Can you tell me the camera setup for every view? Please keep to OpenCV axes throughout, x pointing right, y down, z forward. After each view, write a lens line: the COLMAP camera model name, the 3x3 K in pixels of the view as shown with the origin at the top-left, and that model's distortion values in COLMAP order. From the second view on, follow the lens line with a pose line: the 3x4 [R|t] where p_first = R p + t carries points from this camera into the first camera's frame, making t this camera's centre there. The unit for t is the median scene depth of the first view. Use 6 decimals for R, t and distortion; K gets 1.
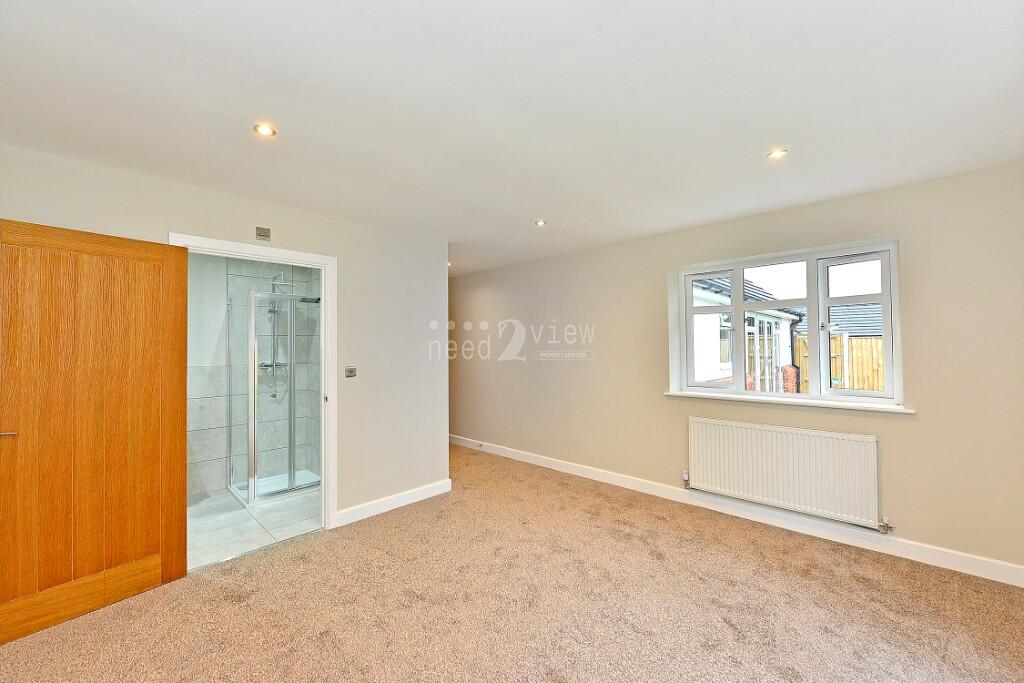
lens RADIAL K [[414.0, 0, 512.0], [0, 414.0, 341.5], [0, 0, 1]] dist [0.000039, 0.000173]
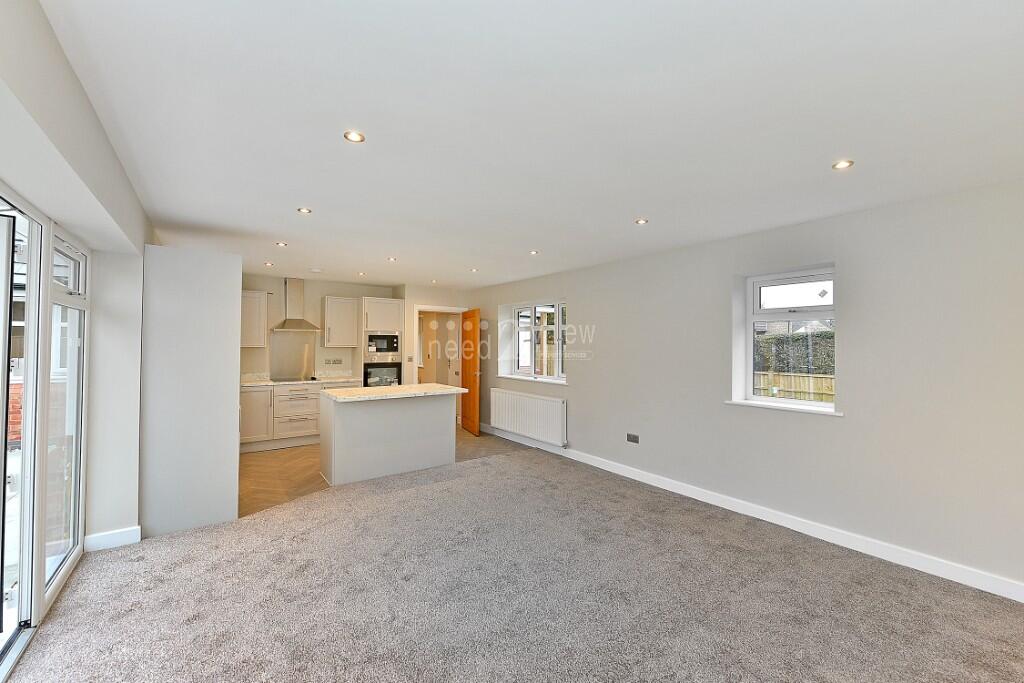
lens RADIAL K [[392.9, 0, 512.0], [0, 392.9, 341.5], [0, 0, 1]] dist [-0.000067, 0.000023]
pose [[0.990388, 0.023081, -0.136381, 0.663039], [-0.024227, 0.999684, -0.006750, -0.006990], [0.136182, 0.009990, 0.990633, -0.632776]]
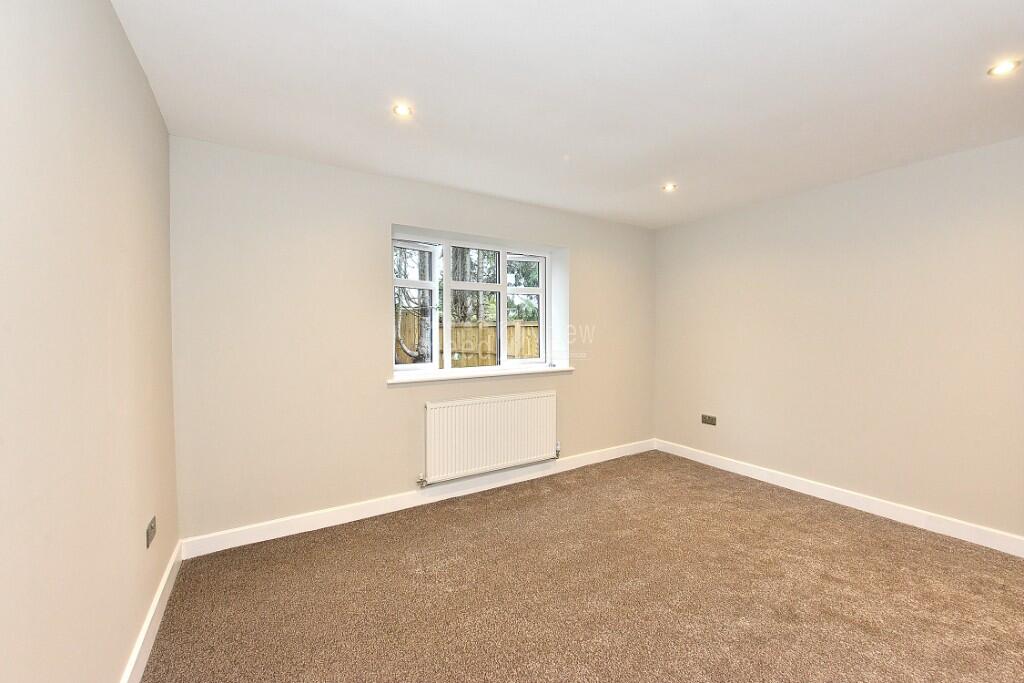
lens RADIAL K [[414.0, 0, 512.0], [0, 414.0, 341.5], [0, 0, 1]] dist [0.000039, 0.000173]
pose [[0.236828, -0.005060, 0.971538, -0.384050], [-0.004387, 0.999971, 0.006278, 0.044985], [-0.971542, -0.005749, 0.236799, 0.629480]]
